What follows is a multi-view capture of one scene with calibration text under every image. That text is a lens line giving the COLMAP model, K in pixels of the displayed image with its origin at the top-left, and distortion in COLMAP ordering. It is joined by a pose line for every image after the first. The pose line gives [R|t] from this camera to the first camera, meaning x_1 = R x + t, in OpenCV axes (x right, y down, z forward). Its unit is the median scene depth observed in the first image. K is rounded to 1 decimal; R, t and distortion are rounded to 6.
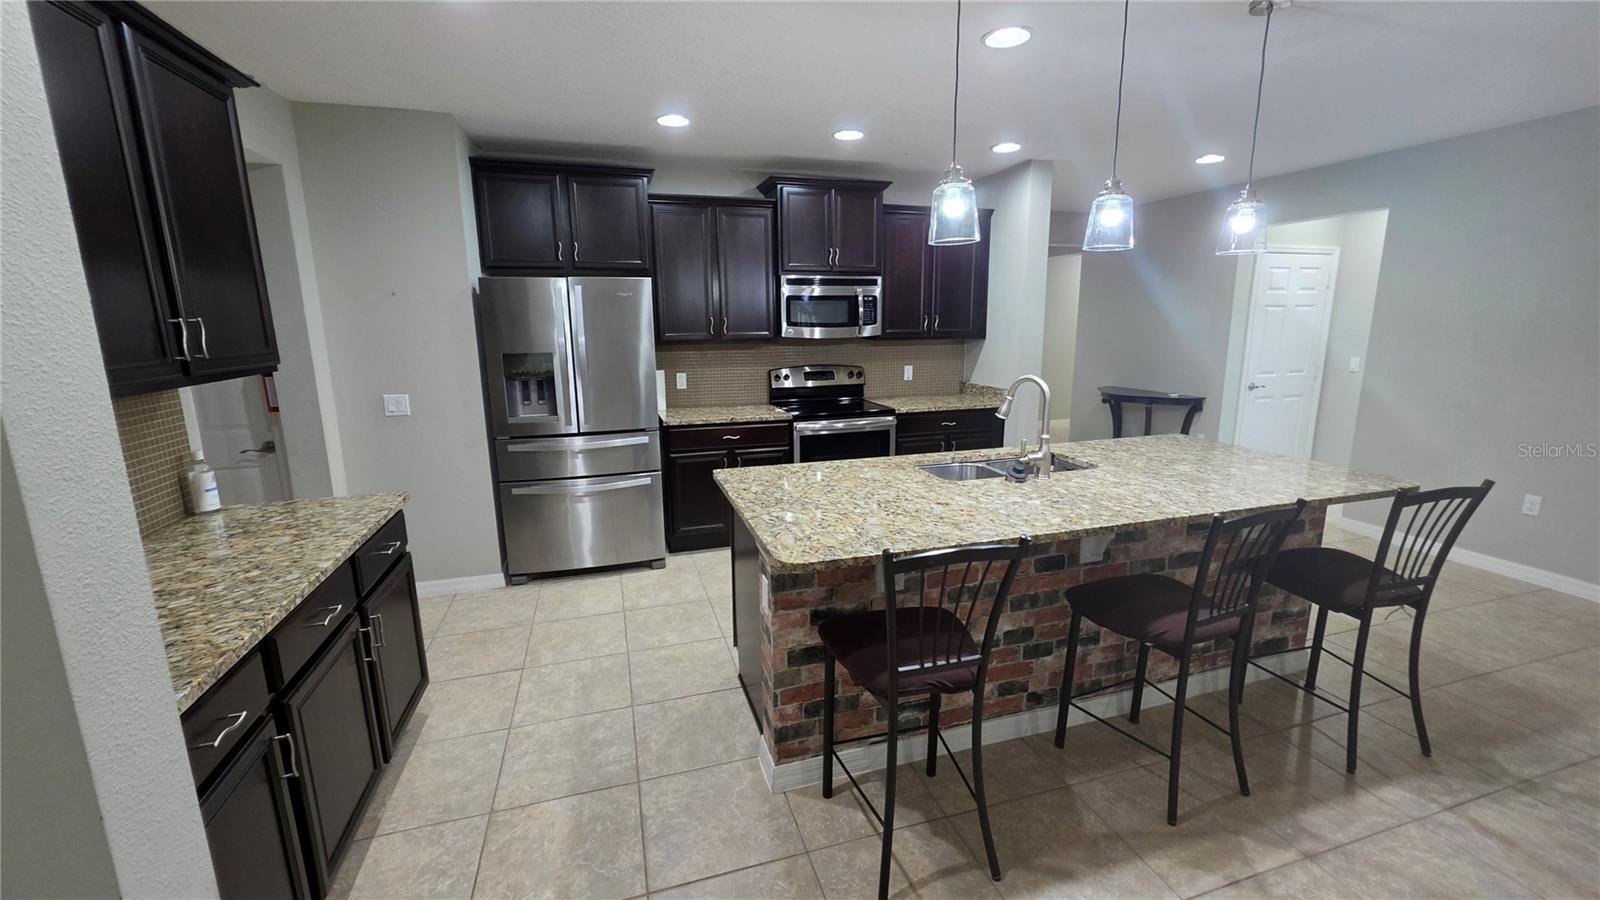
lens RADIAL K [[643.7, 0, 803.5], [0, 643.7, 453.3], [0, 0, 1]] dist [0.002141, 0.000162]
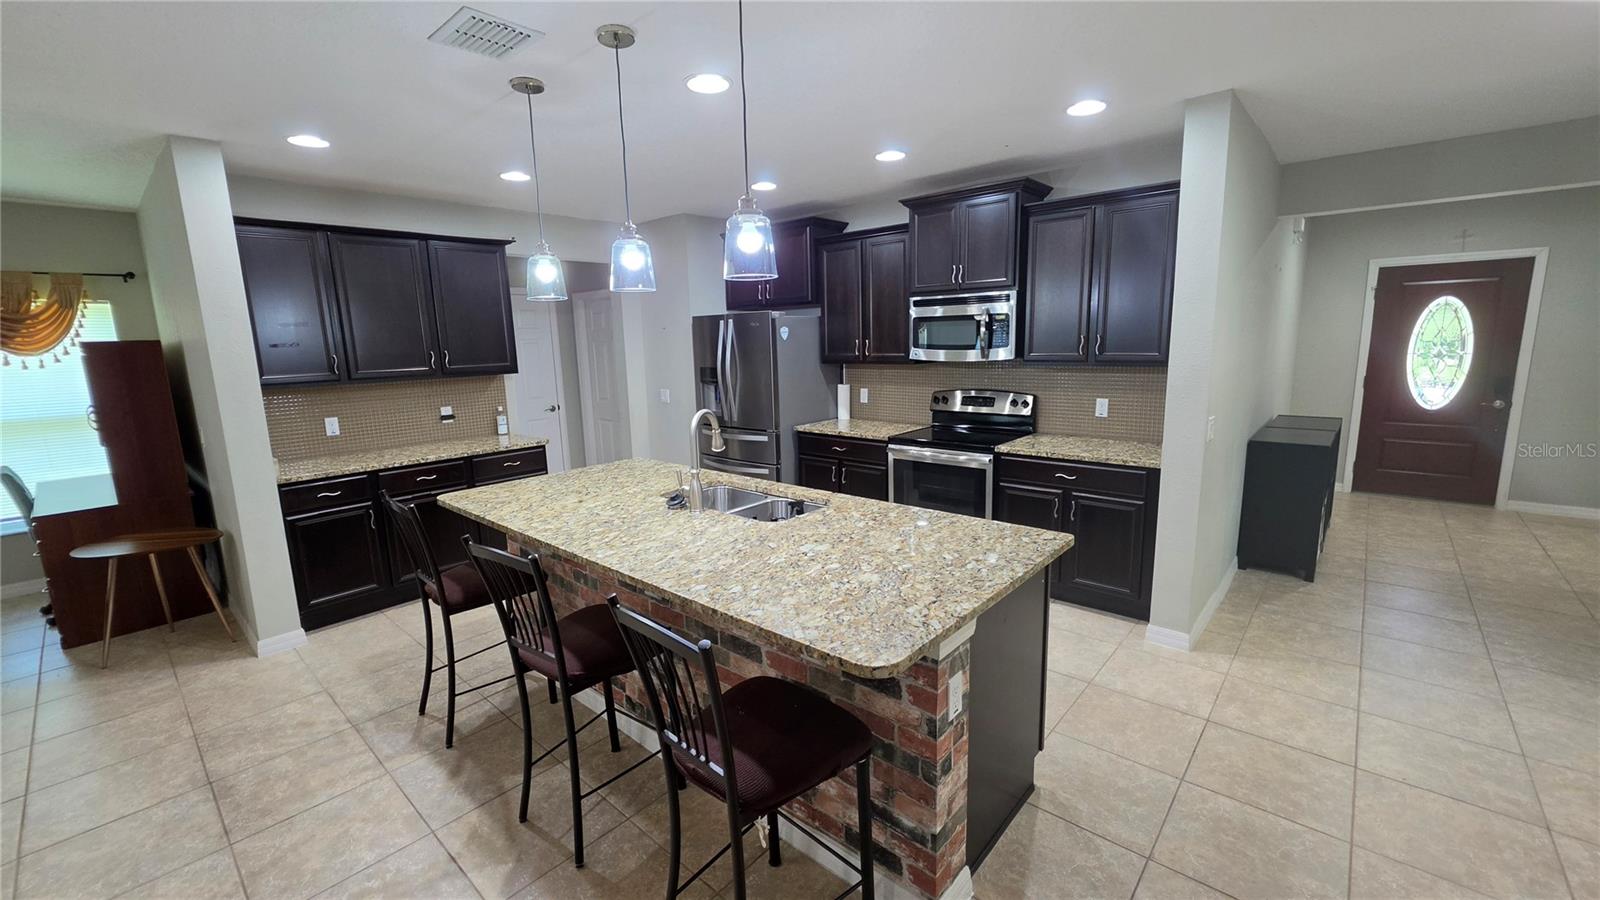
lens RADIAL K [[643.7, 0, 799.9], [0, 643.7, 449.9], [0, 0, 1]] dist [0.002141, 0.000162]
pose [[0.518813, 0.145981, -0.842332, 0.737398], [-0.153452, 0.985212, 0.076228, -0.091464], [0.841003, 0.089709, 0.533541, 0.336043]]
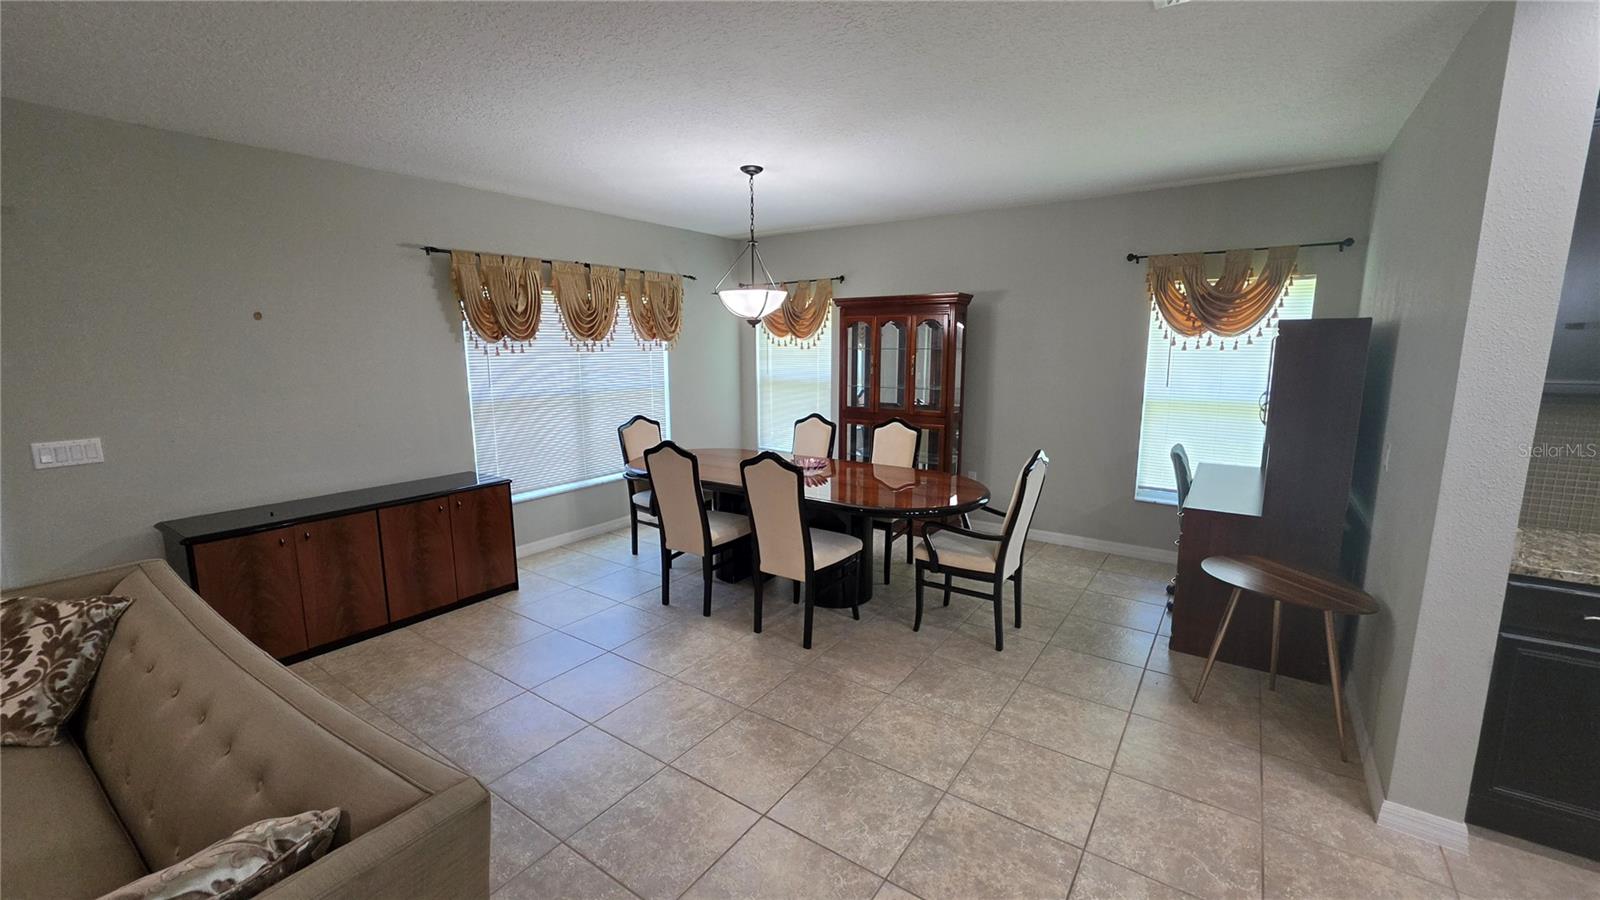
lens RADIAL K [[643.7, 0, 791.8], [0, 643.7, 445.4], [0, 0, 1]] dist [0.002141, 0.000162]
pose [[-0.789513, 0.112244, -0.603382, 0.449337], [-0.110381, 0.941133, 0.319506, -0.065341], [0.603726, 0.318857, -0.730648, 0.241391]]
